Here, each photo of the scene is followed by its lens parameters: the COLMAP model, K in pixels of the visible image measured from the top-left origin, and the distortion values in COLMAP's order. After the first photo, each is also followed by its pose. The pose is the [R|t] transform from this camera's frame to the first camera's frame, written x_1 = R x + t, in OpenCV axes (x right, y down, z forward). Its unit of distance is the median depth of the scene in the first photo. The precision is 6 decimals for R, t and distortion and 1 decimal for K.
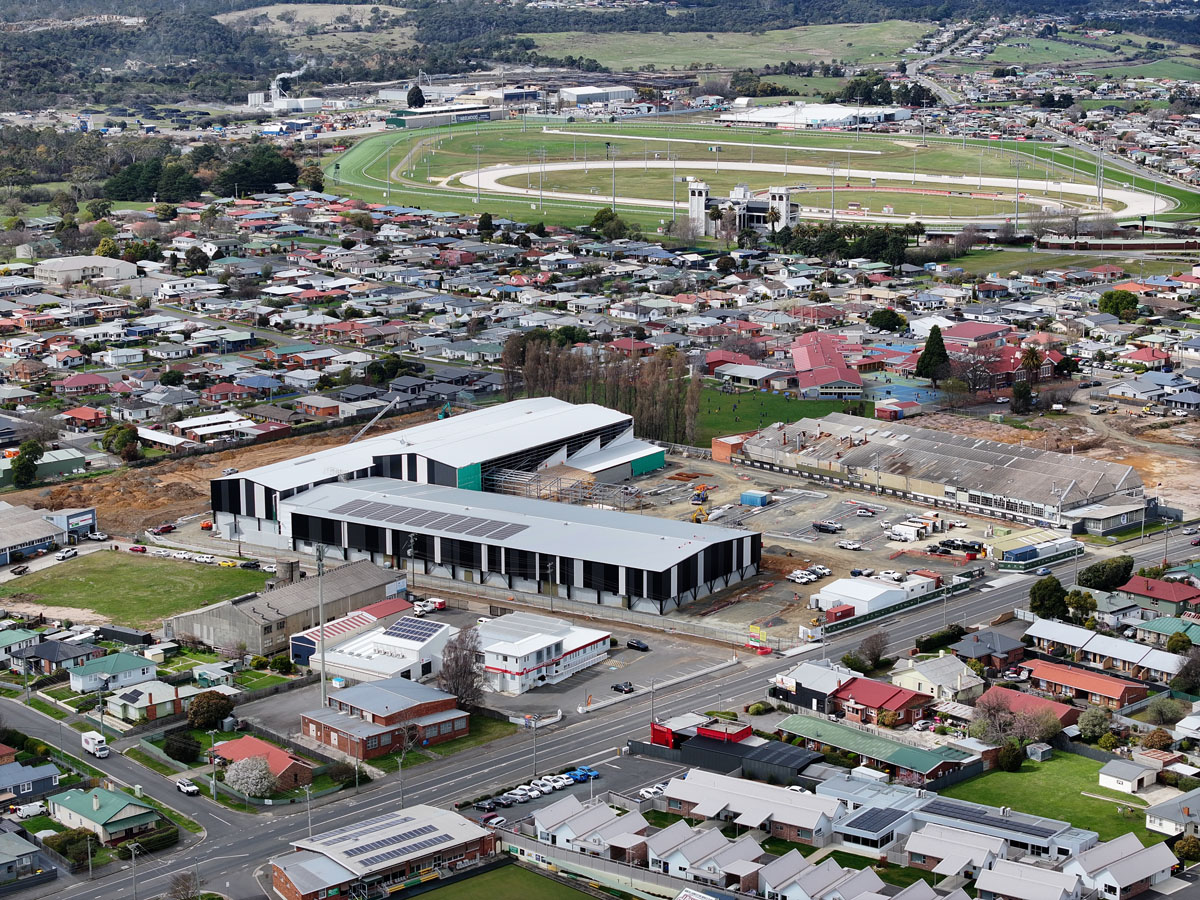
lens RADIAL K [[2396.3, 0, 600.0], [0, 2396.3, 450.0], [0, 0, 1]] dist [-0.173935, 0.263189]
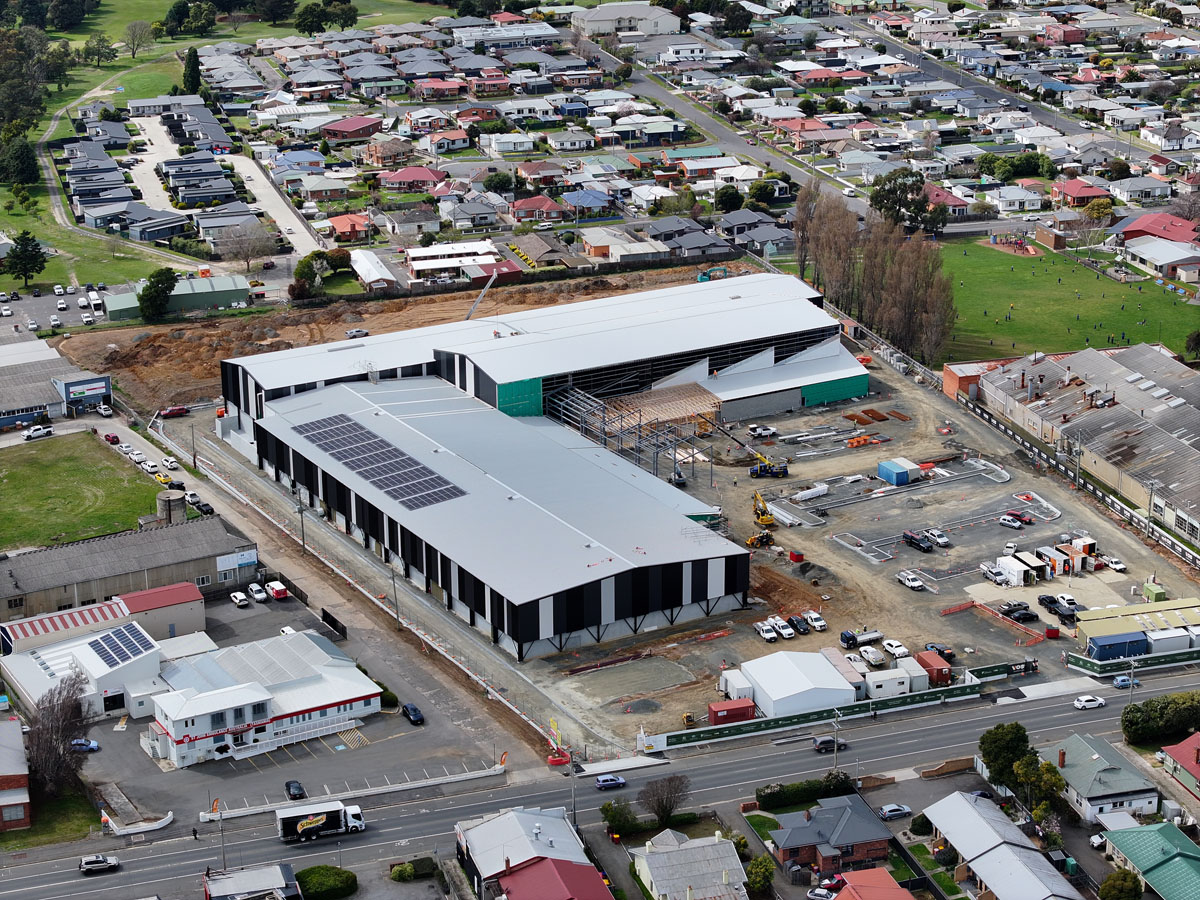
lens RADIAL K [[2396.3, 0, 600.0], [0, 2396.3, 450.0], [0, 0, 1]] dist [-0.173935, 0.263189]
pose [[0.898007, 0.141450, -0.416623, 0.291463], [-0.085018, 0.984852, 0.151121, -0.089998], [0.431689, -0.100287, 0.896430, 0.323916]]
